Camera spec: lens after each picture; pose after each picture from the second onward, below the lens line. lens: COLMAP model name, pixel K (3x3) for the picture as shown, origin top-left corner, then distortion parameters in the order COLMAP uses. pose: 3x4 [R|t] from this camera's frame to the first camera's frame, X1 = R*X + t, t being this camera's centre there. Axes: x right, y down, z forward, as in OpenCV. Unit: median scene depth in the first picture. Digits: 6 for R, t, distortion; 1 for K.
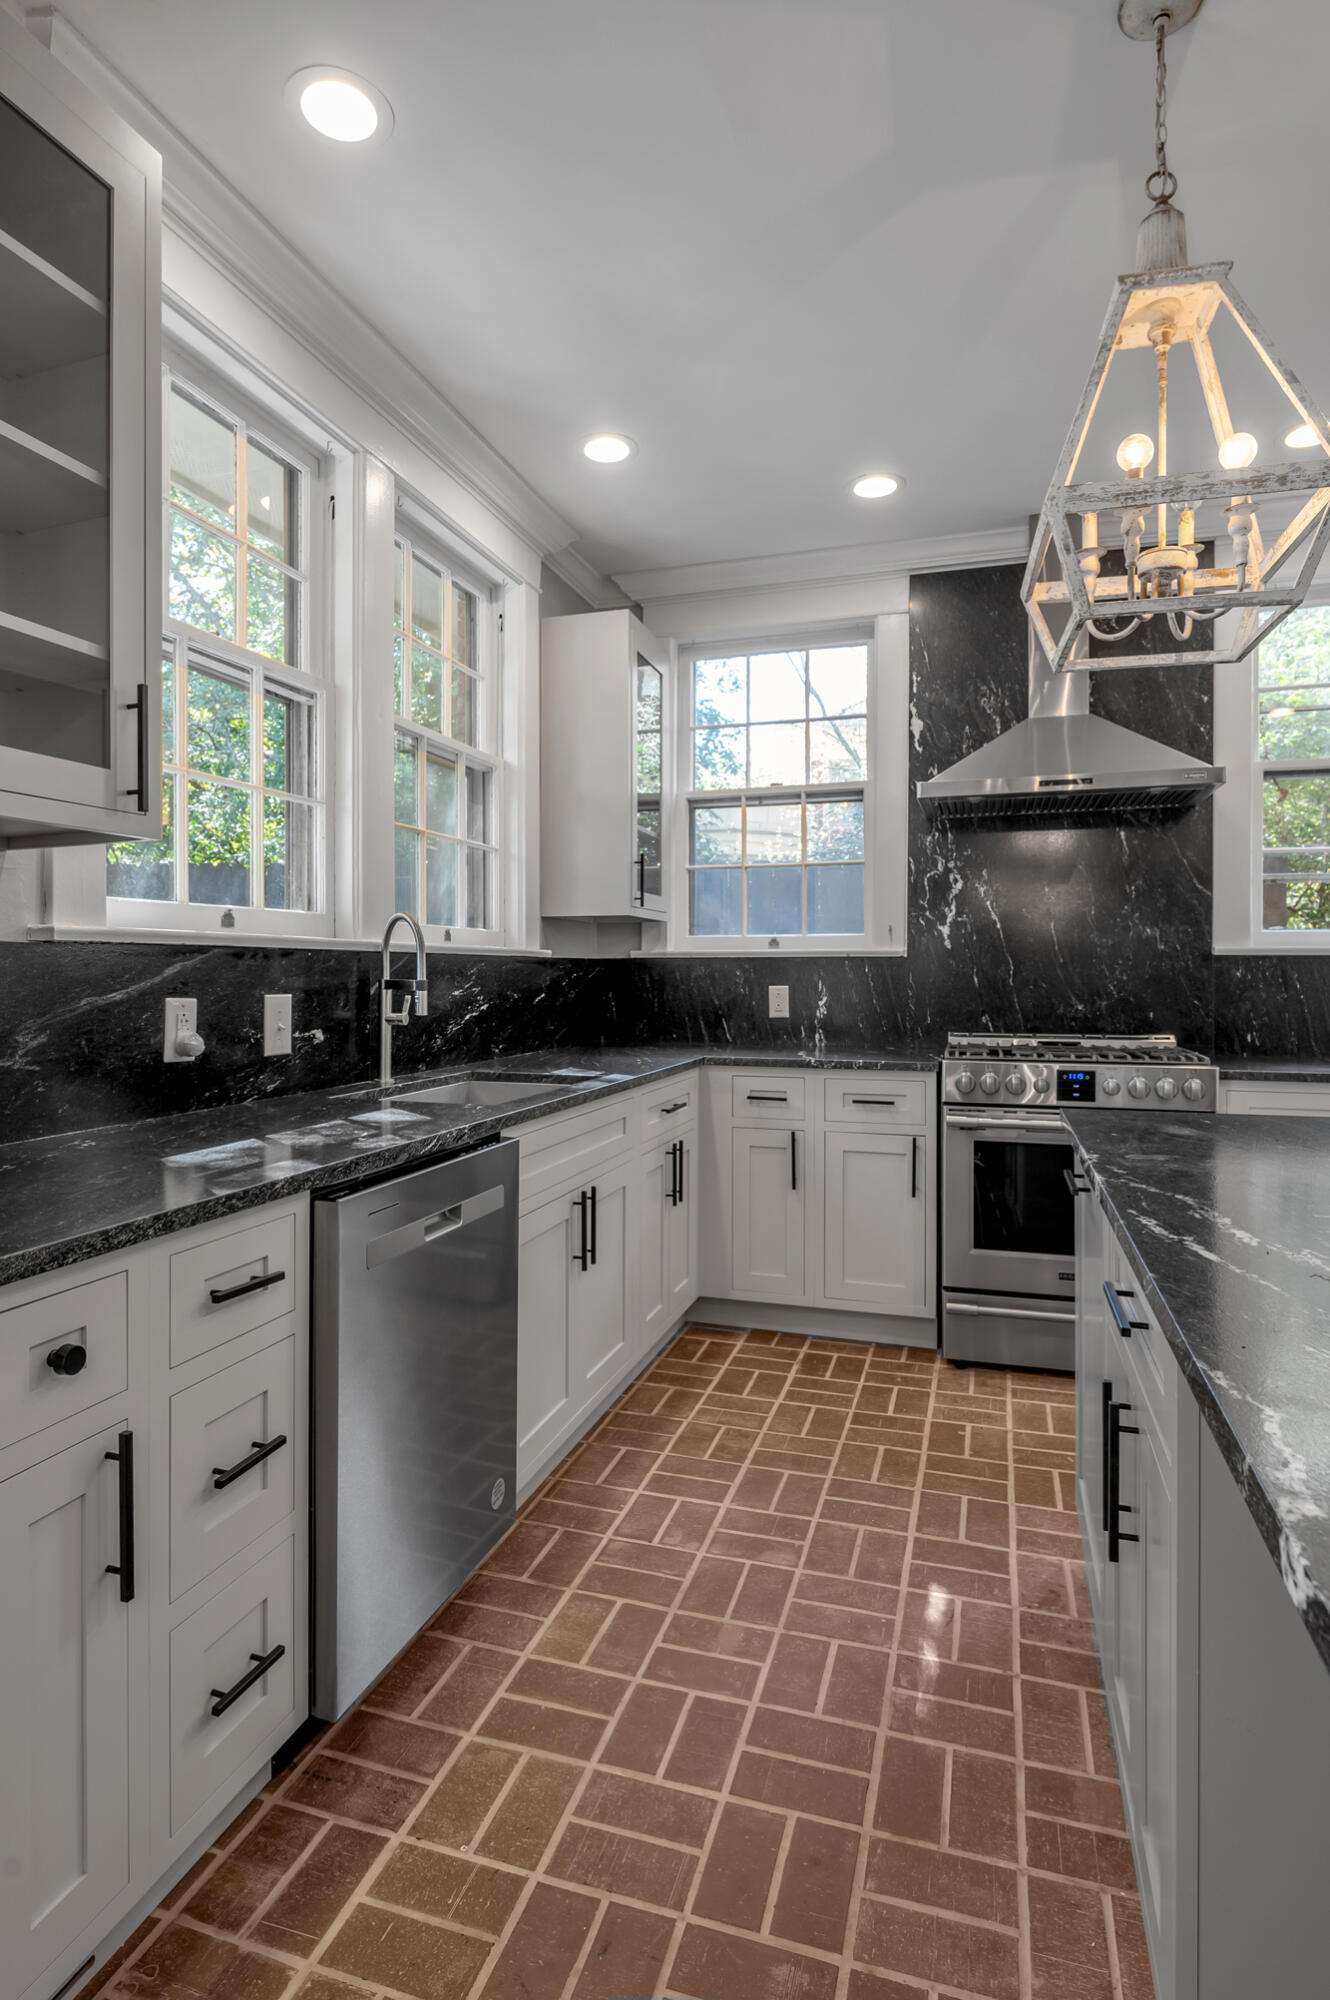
lens RADIAL K [[1054.5, 0, 665.6], [0, 1054.5, 968.1], [0, 0, 1]] dist [-0.003082, 0.000163]
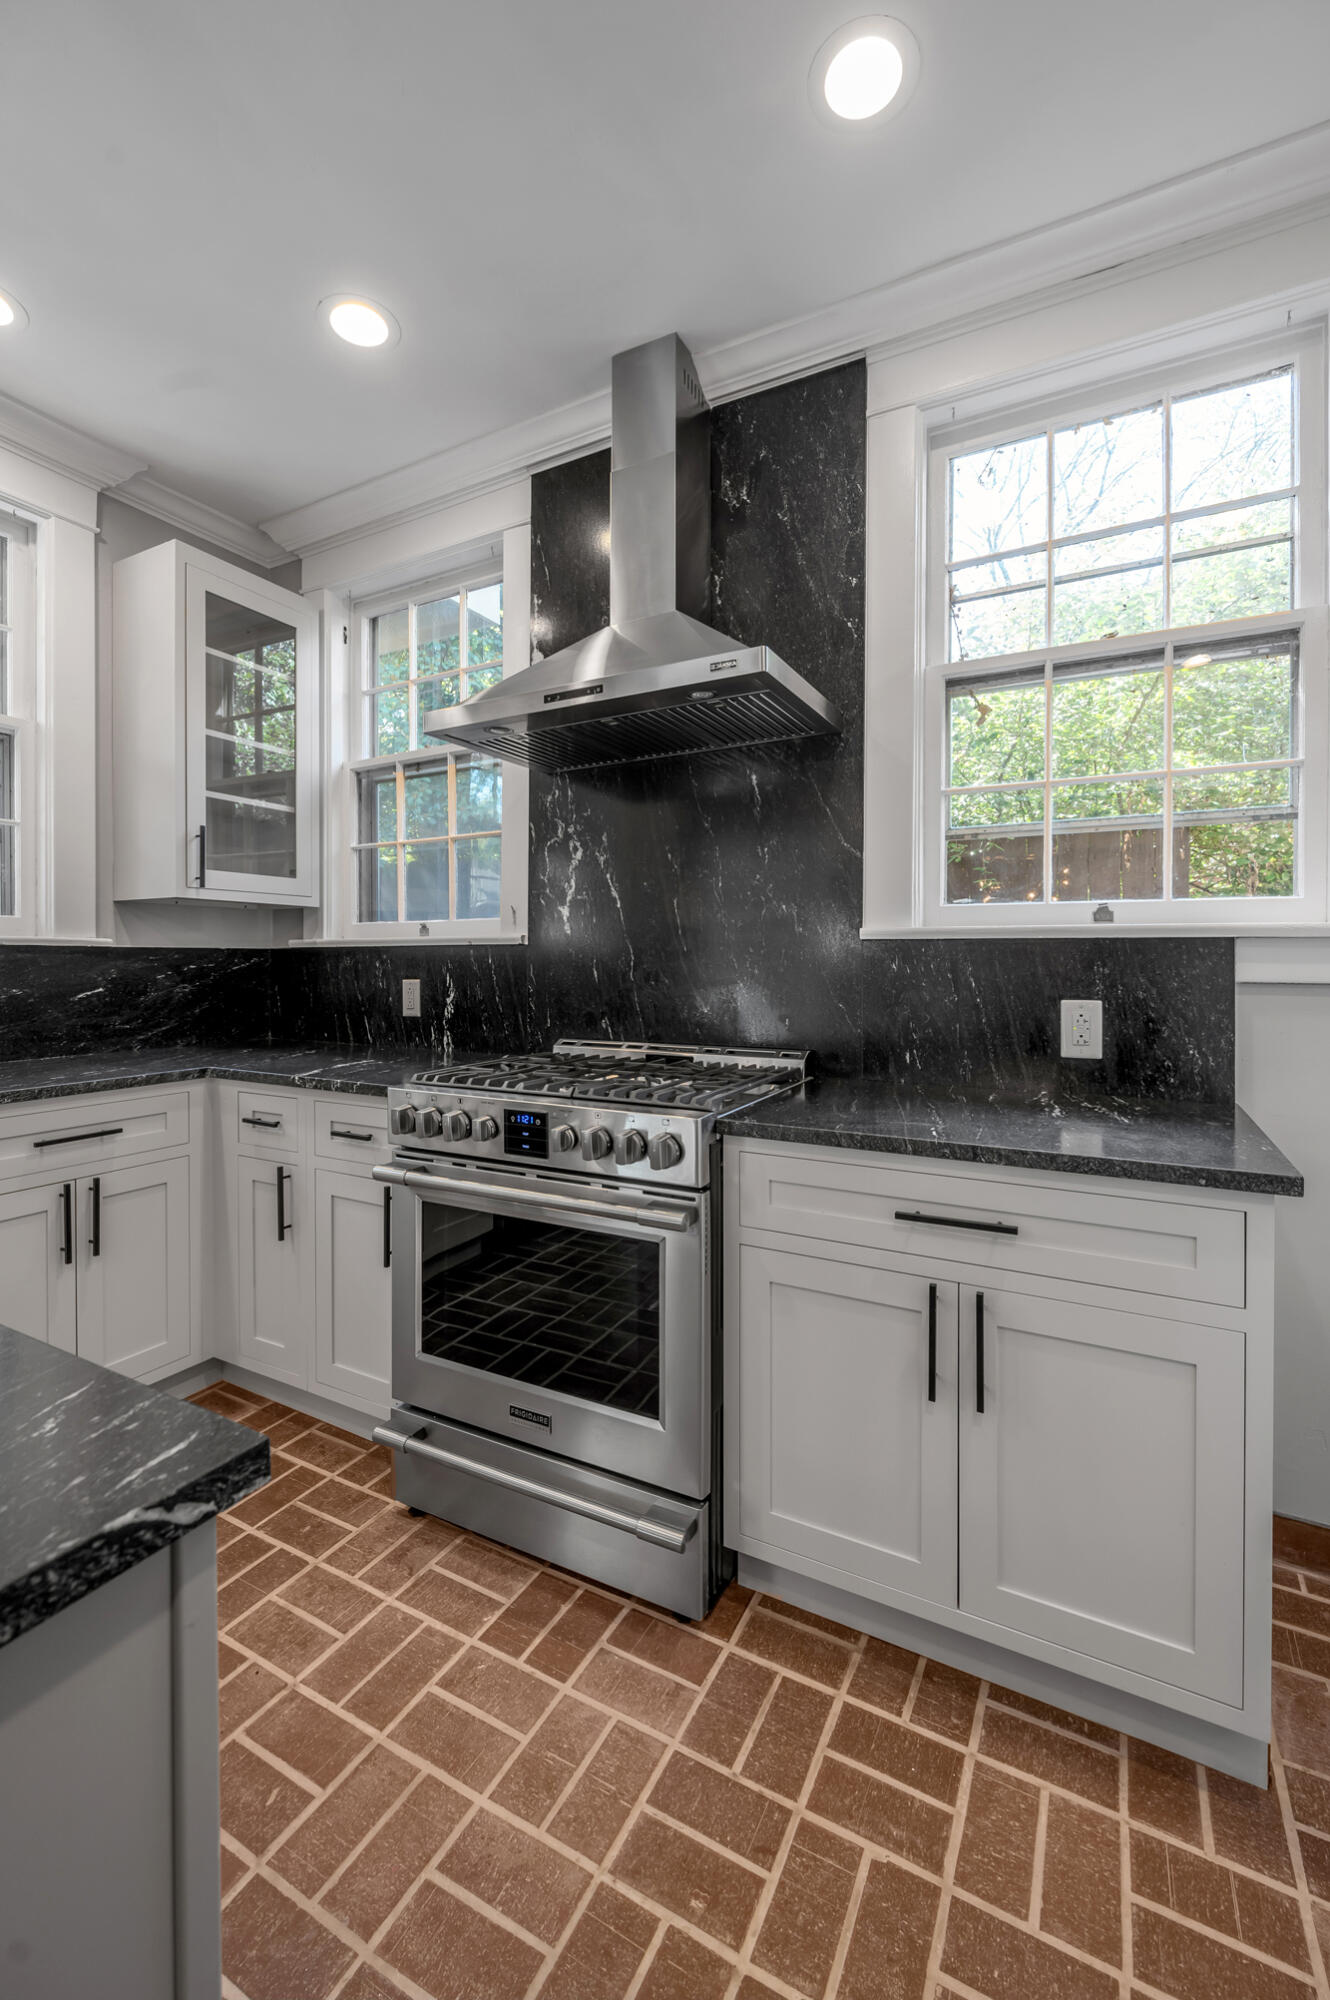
lens RADIAL K [[819.5, 0, 675.4], [0, 819.5, 963.8], [0, 0, 1]] dist [-0.002190, -0.000221]
pose [[0.983056, 0.000546, -0.183304, 0.477277], [0.000375, 0.999987, 0.004994, 0.000892], [0.183305, -0.004978, 0.983044, 0.415061]]
